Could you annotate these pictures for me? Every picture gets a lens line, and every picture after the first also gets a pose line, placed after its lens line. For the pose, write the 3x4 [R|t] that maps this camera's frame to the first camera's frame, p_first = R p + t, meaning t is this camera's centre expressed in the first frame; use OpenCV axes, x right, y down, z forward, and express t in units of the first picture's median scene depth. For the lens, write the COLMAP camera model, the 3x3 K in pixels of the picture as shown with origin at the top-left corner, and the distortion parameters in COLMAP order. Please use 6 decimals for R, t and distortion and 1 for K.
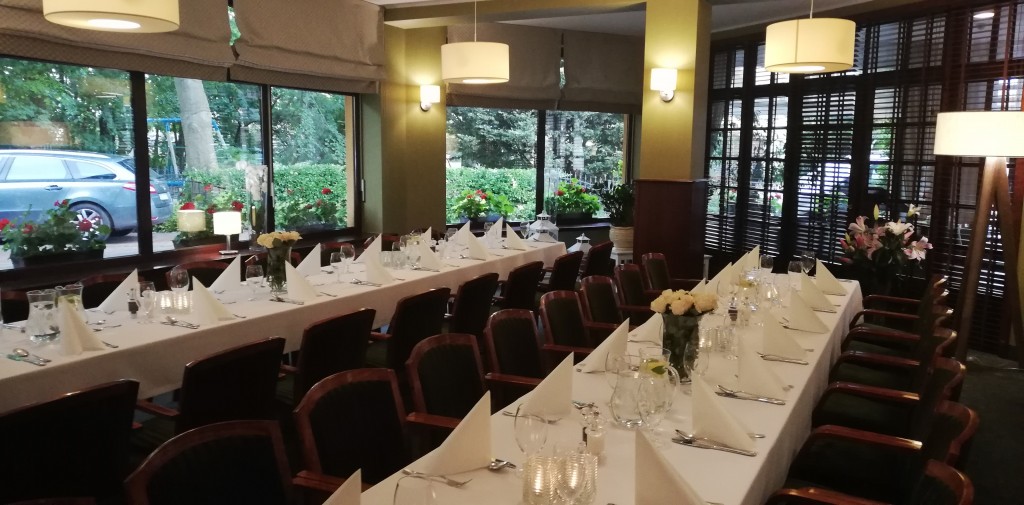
lens RADIAL K [[778.8, 0, 508.3], [0, 778.8, 248.0], [0, 0, 1]] dist [0.044591, -0.047686]
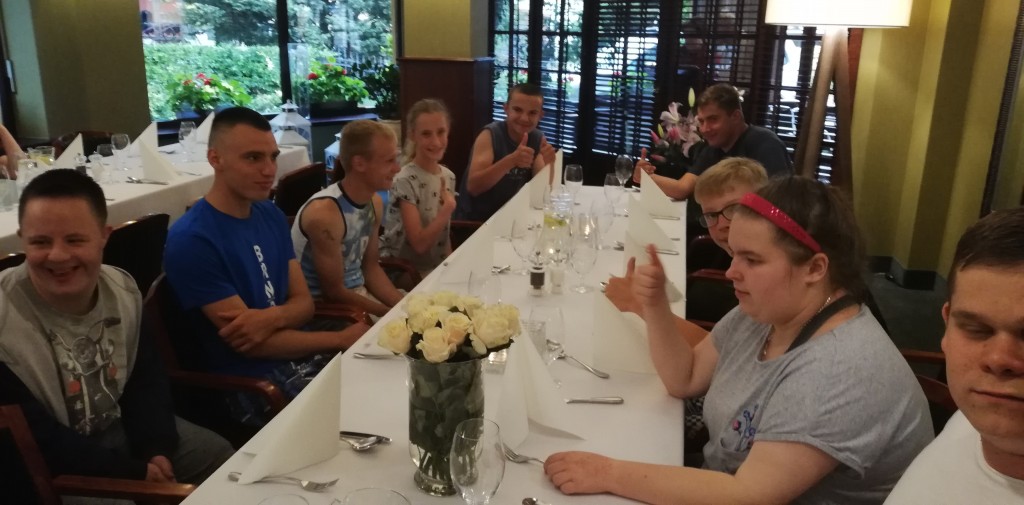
lens RADIAL K [[778.8, 0, 507.3], [0, 778.8, 252.3], [0, 0, 1]] dist [0.044591, -0.047686]
pose [[0.964811, -0.068597, 0.253840, 0.048226], [0.028869, 0.987170, 0.157043, -0.015242], [-0.261356, -0.144189, 0.954412, 0.186529]]
